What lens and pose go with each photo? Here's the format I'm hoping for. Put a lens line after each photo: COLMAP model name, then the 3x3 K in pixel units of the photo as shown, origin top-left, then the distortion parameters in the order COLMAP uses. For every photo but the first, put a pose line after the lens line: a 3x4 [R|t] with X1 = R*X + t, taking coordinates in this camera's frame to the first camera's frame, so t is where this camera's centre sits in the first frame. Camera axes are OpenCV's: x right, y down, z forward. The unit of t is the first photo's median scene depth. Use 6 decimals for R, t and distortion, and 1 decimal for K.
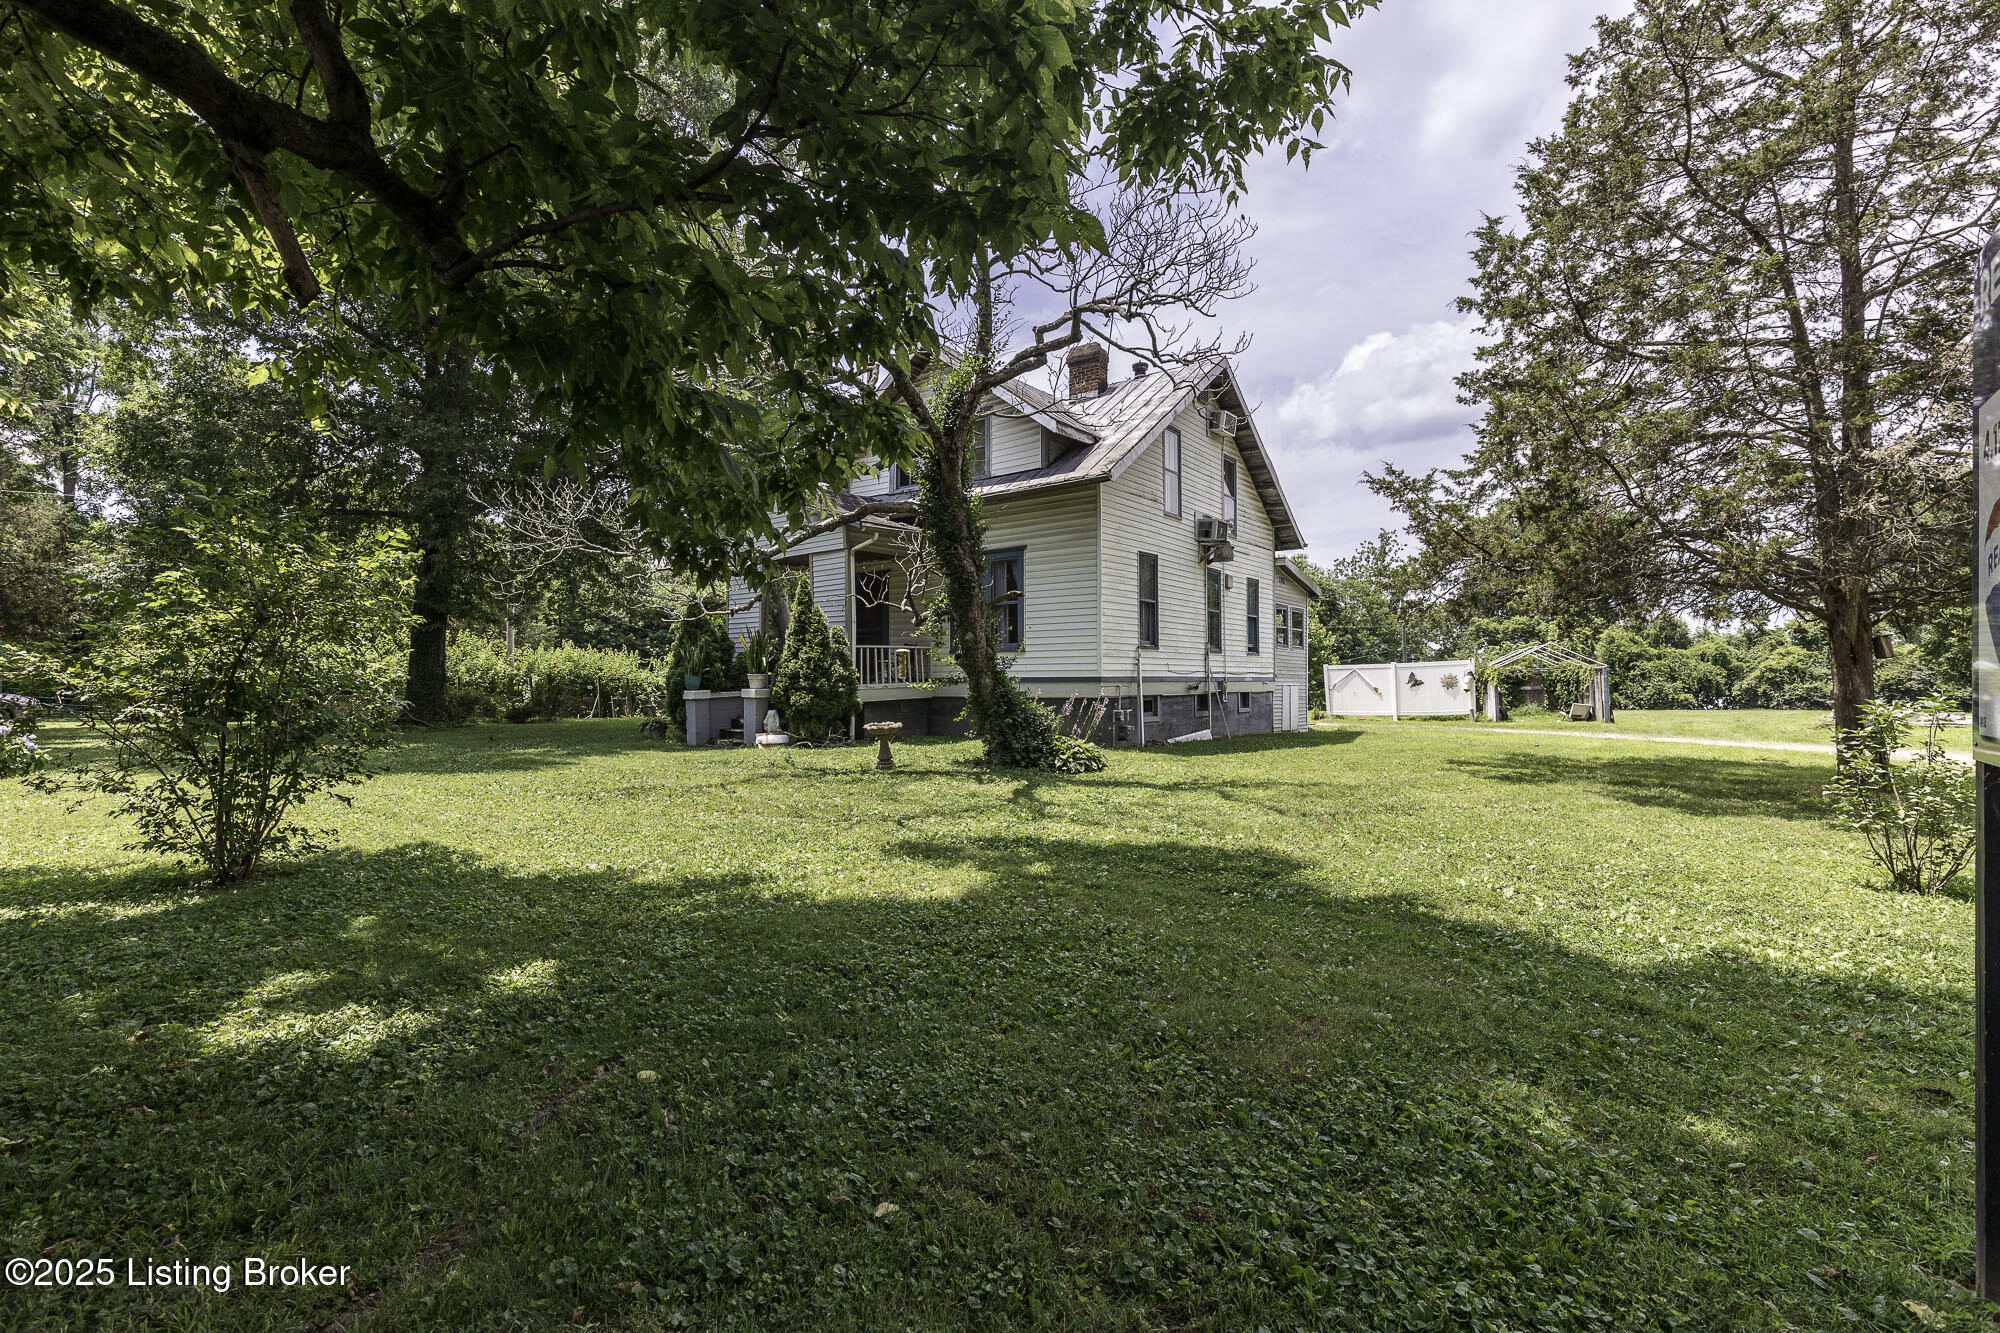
lens RADIAL K [[936.4, 0, 1000.0], [0, 936.4, 666.5], [0, 0, 1]] dist [0.000826, -0.000080]
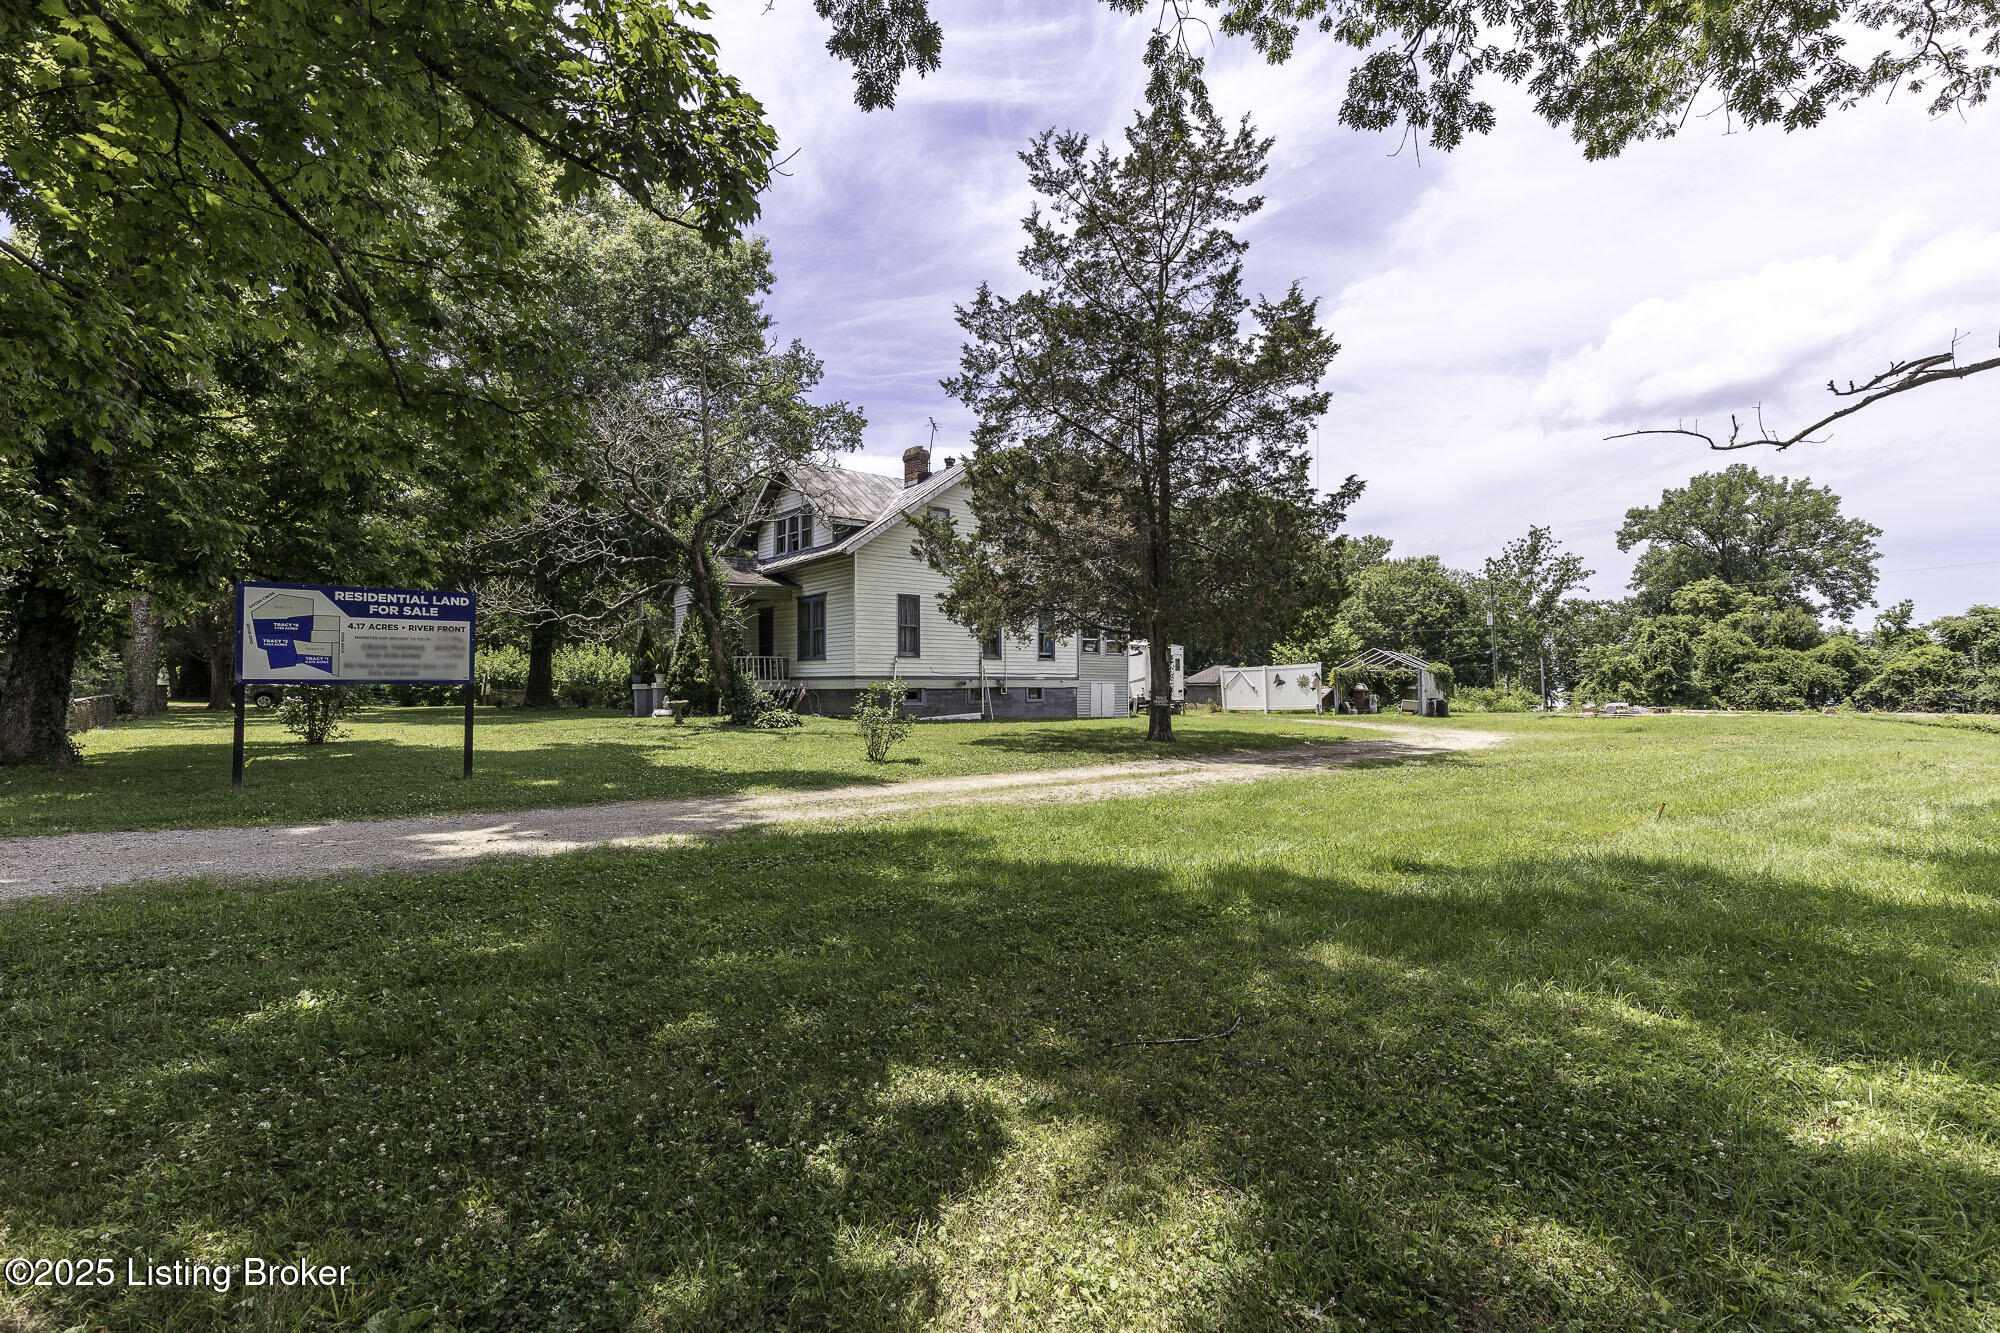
lens RADIAL K [[936.4, 0, 1000.0], [0, 936.4, 666.5], [0, 0, 1]] dist [0.000826, -0.000080]
pose [[0.960719, -0.003905, -0.277496, 0.594625], [0.002371, 0.999980, -0.005862, 0.004179], [0.277513, 0.004974, 0.960709, -0.343068]]
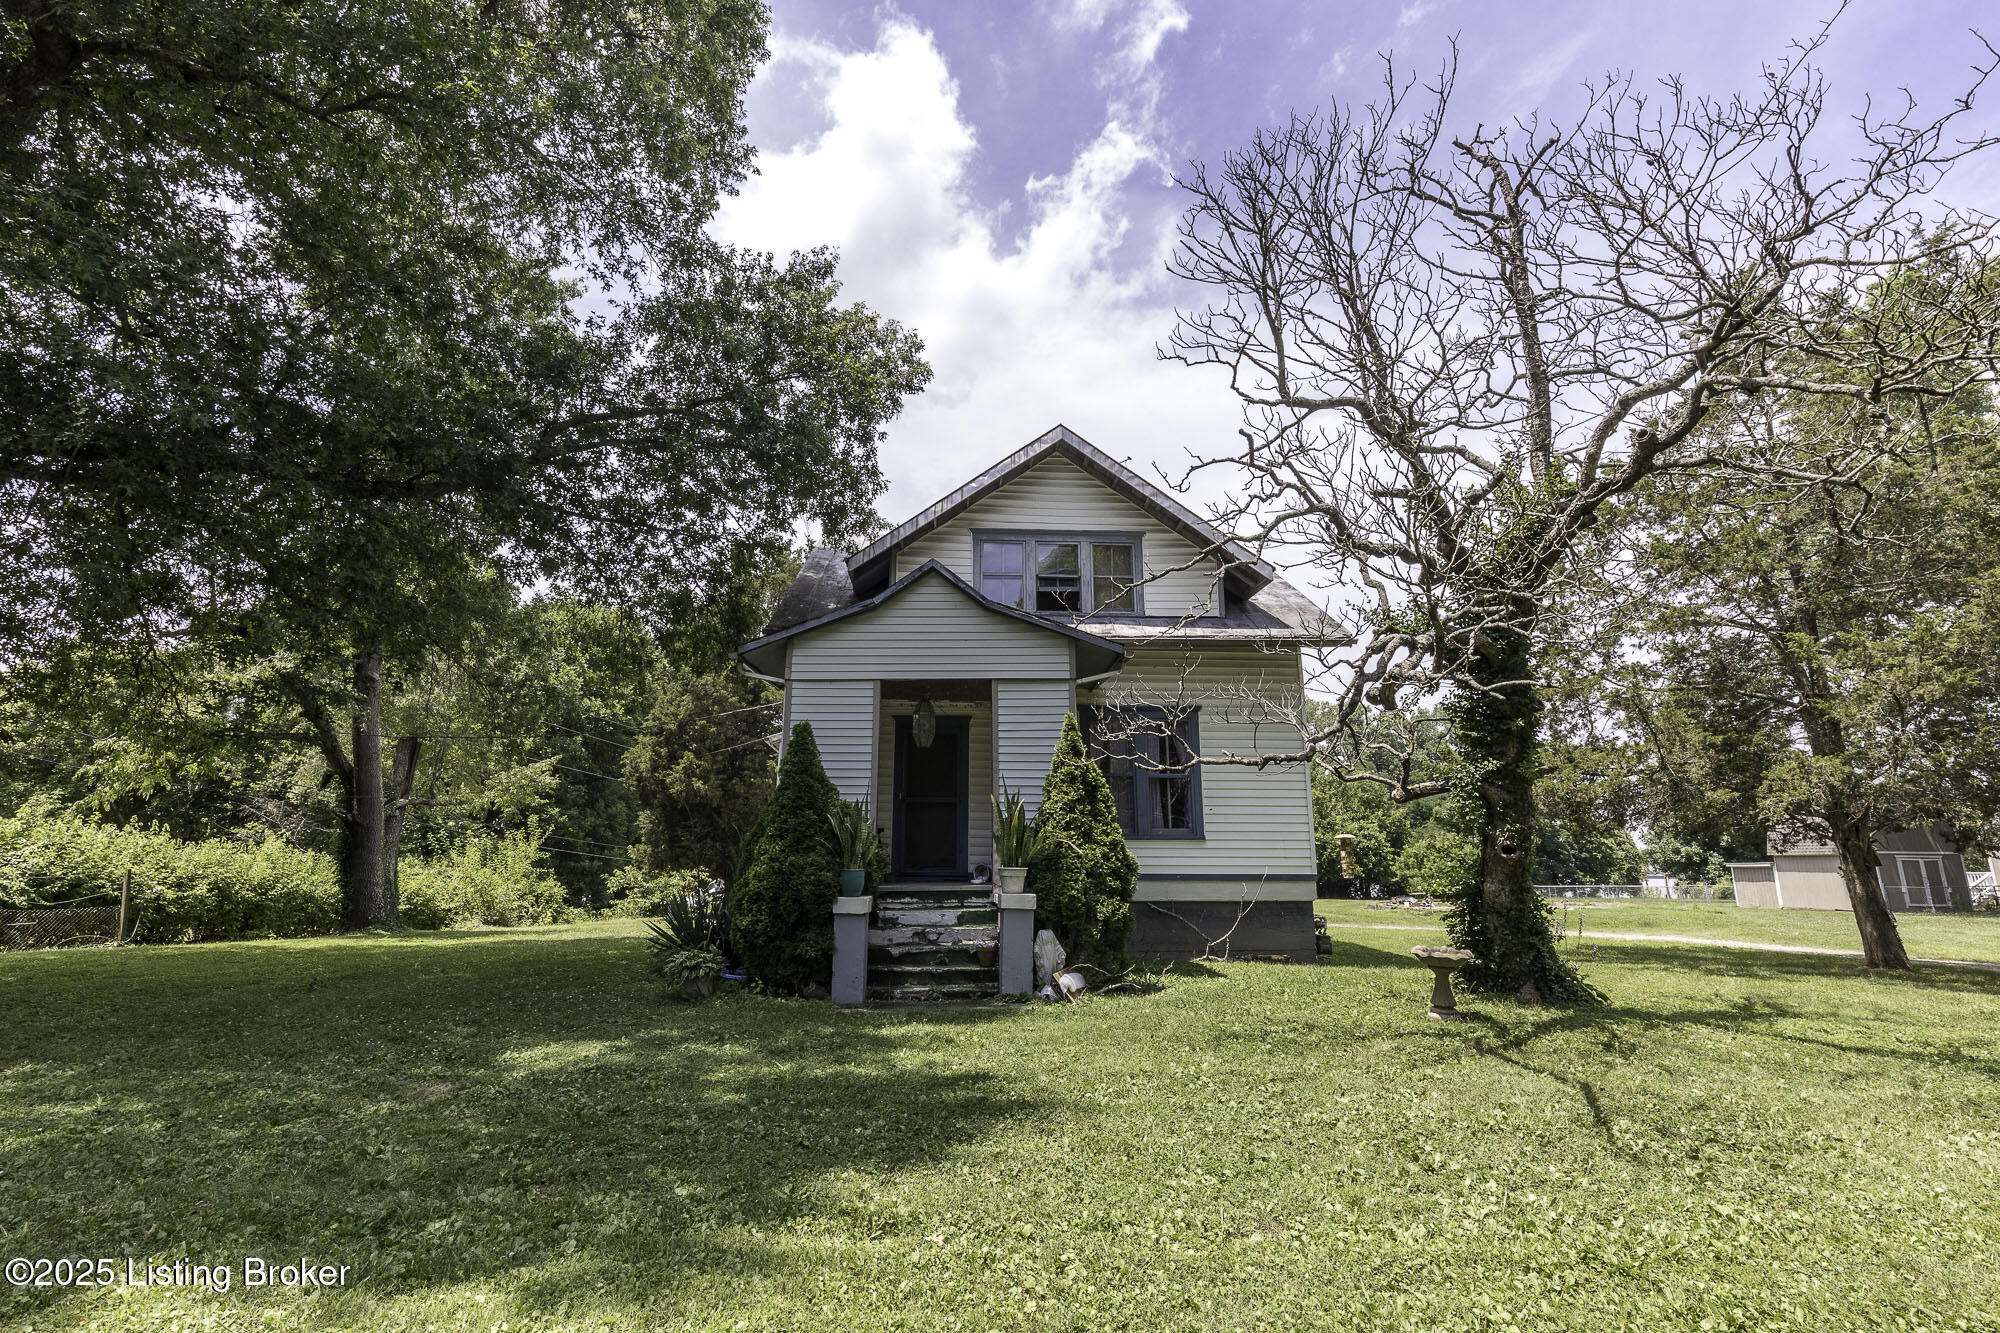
lens RADIAL K [[936.4, 0, 1000.0], [0, 936.4, 666.5], [0, 0, 1]] dist [0.000826, -0.000080]
pose [[0.777759, 0.137900, 0.613249, -0.481506], [-0.007933, 0.977713, -0.209795, 0.005311], [-0.628512, 0.158305, 0.761519, 0.395203]]
